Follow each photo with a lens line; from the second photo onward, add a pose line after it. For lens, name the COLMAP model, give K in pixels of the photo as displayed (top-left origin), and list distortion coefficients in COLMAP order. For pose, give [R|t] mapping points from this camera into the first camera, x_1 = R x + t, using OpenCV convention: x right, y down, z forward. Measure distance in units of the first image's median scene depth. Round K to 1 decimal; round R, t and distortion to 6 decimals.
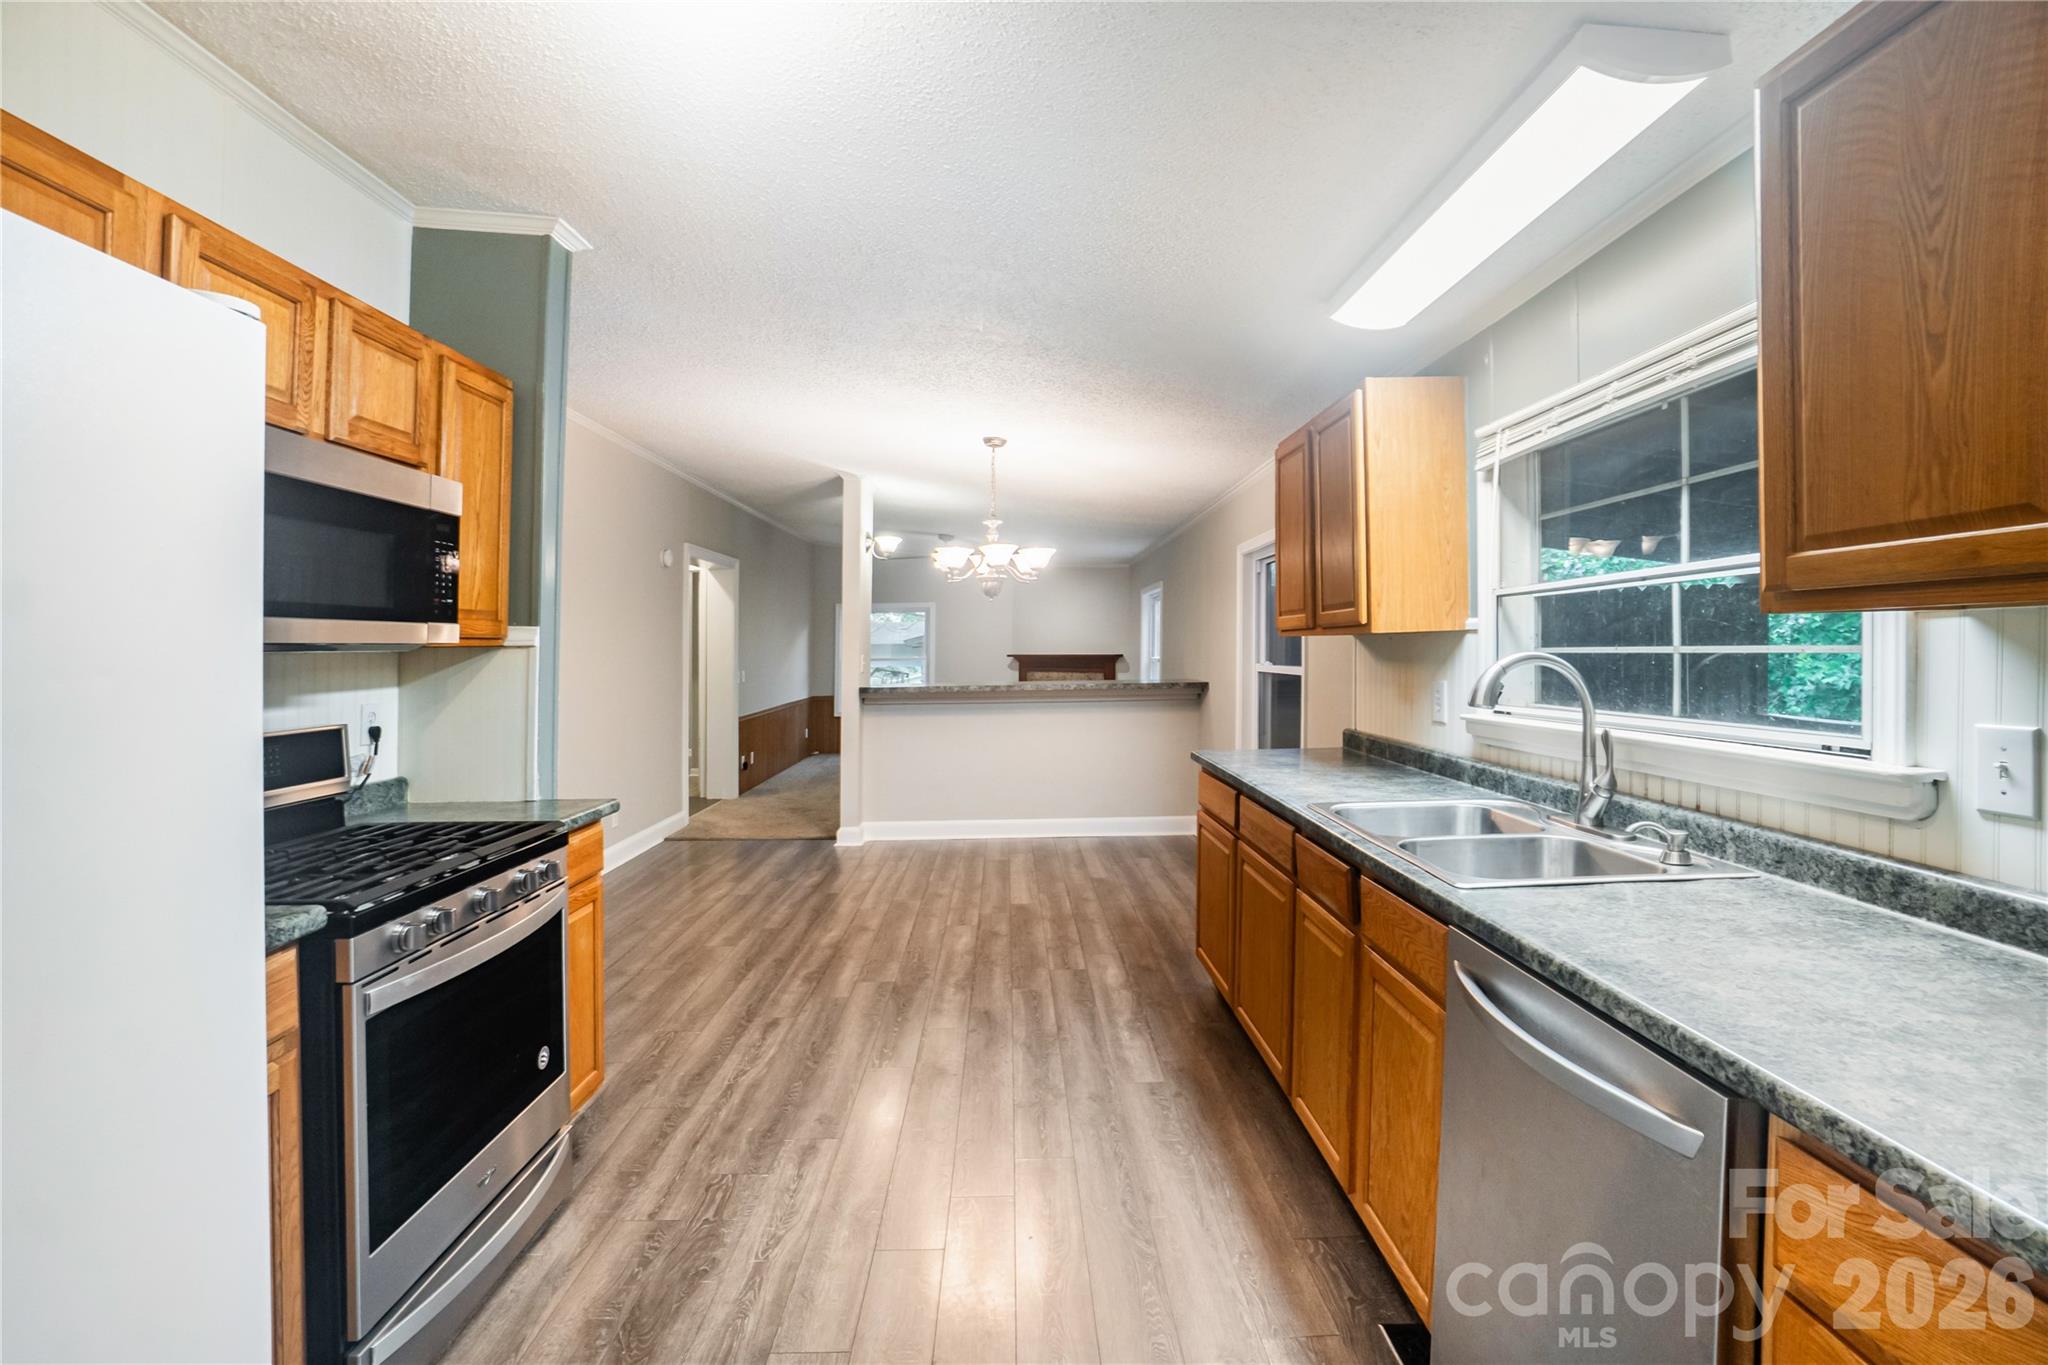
lens RADIAL K [[963.6, 0, 1102.0], [0, 963.6, 639.2], [0, 0, 1]] dist [-0.075308, 0.000001]
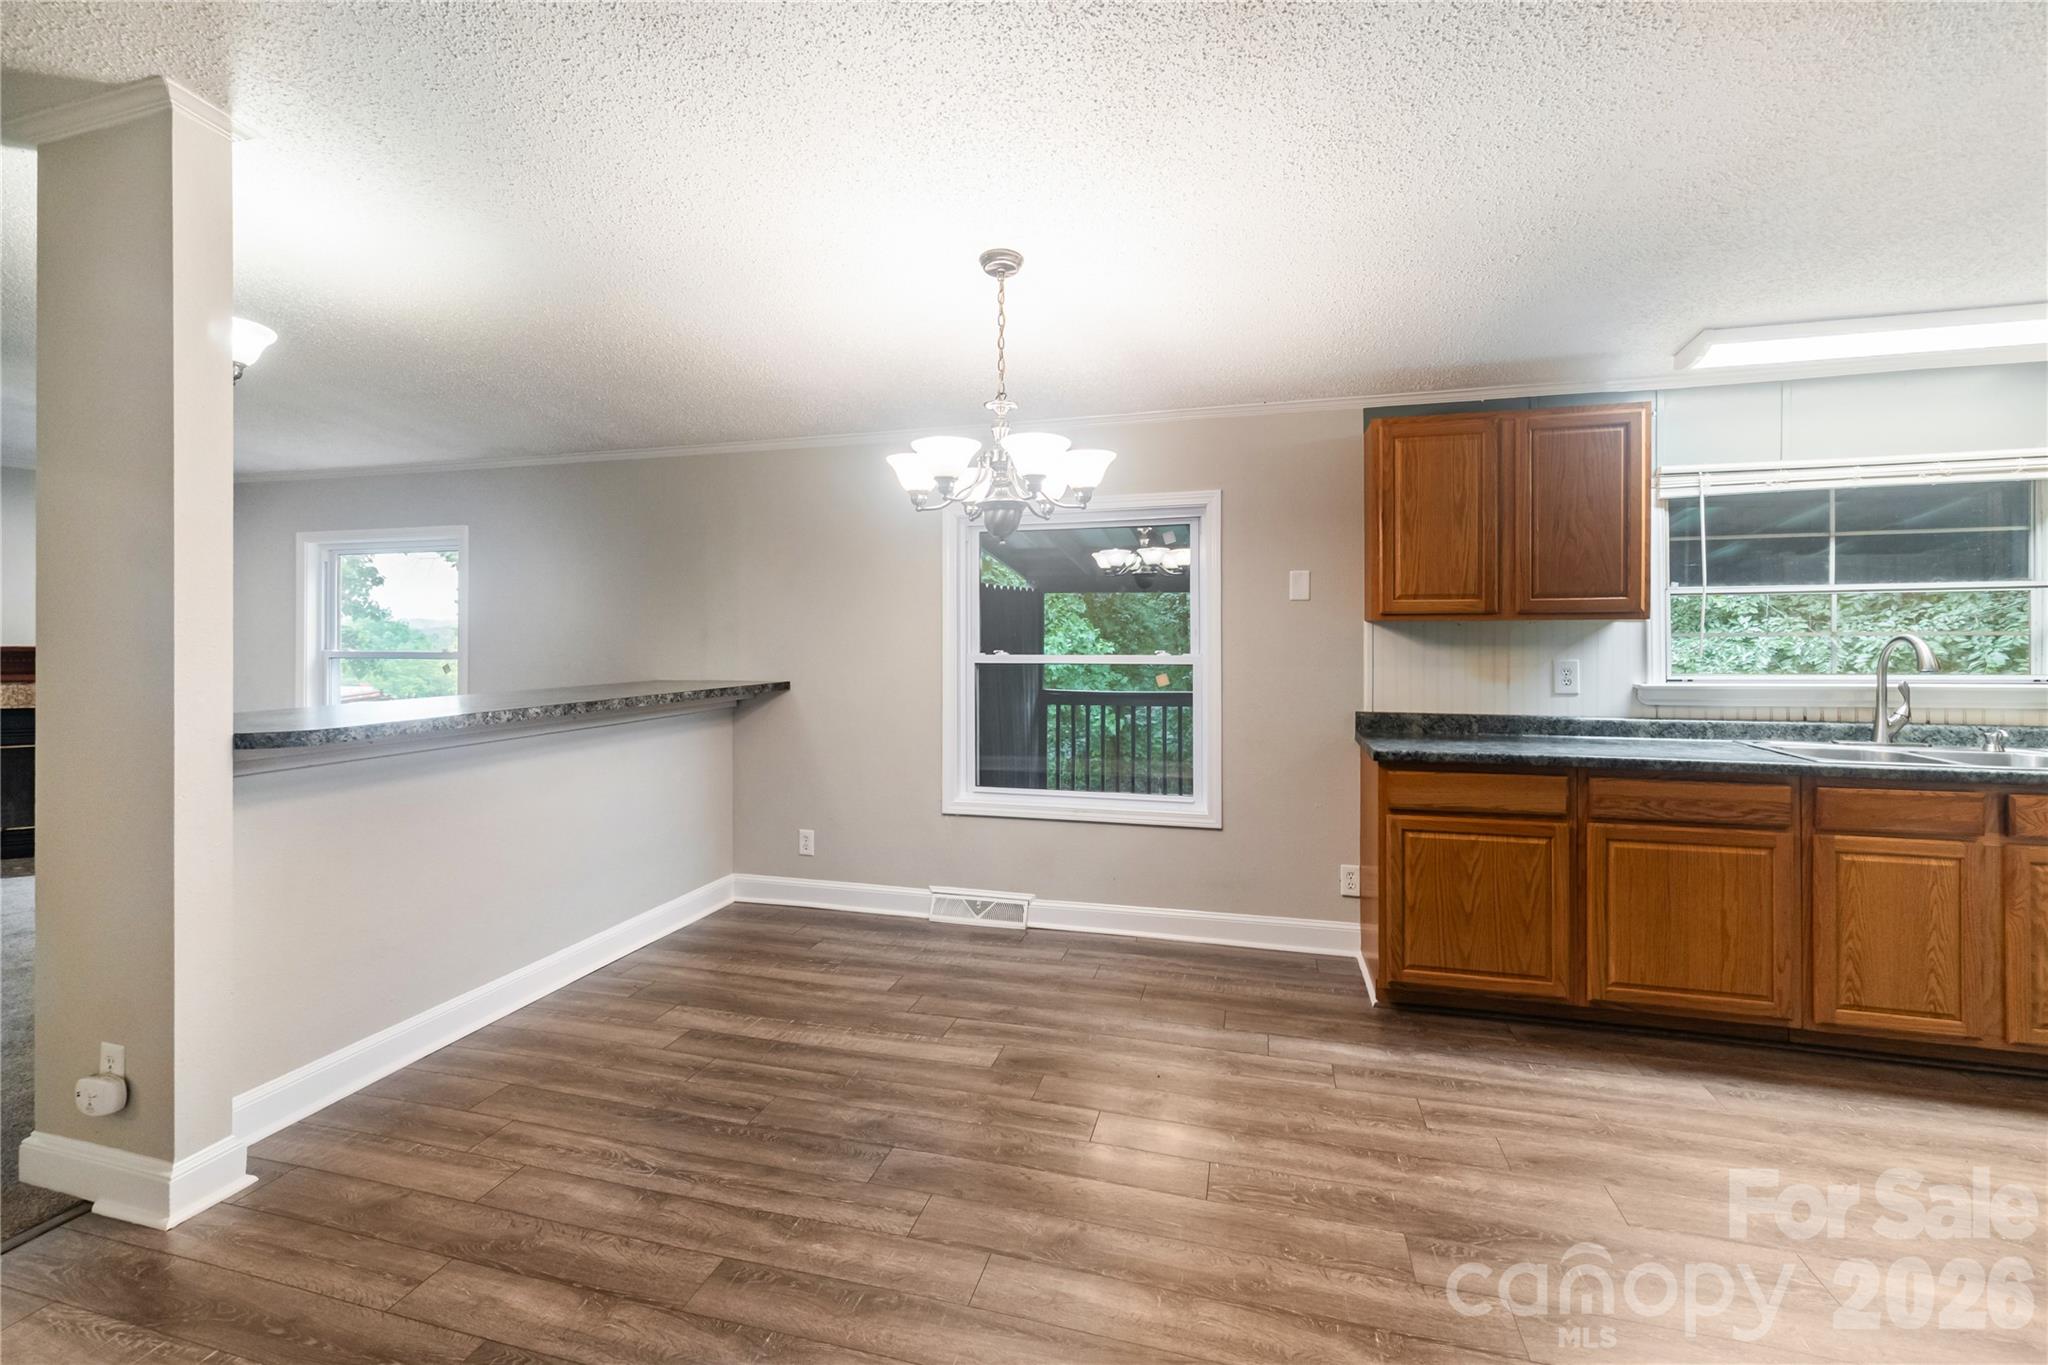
lens RADIAL K [[873.8, 0, 1042.1], [0, 873.8, 643.9], [0, 0, 1]] dist [-0.001664, -0.000153]
pose [[0.335559, 0.004153, 0.942010, -0.522139], [-0.009886, 0.999951, -0.000887, 0.017236], [-0.941967, -0.009015, 0.335584, 0.708576]]
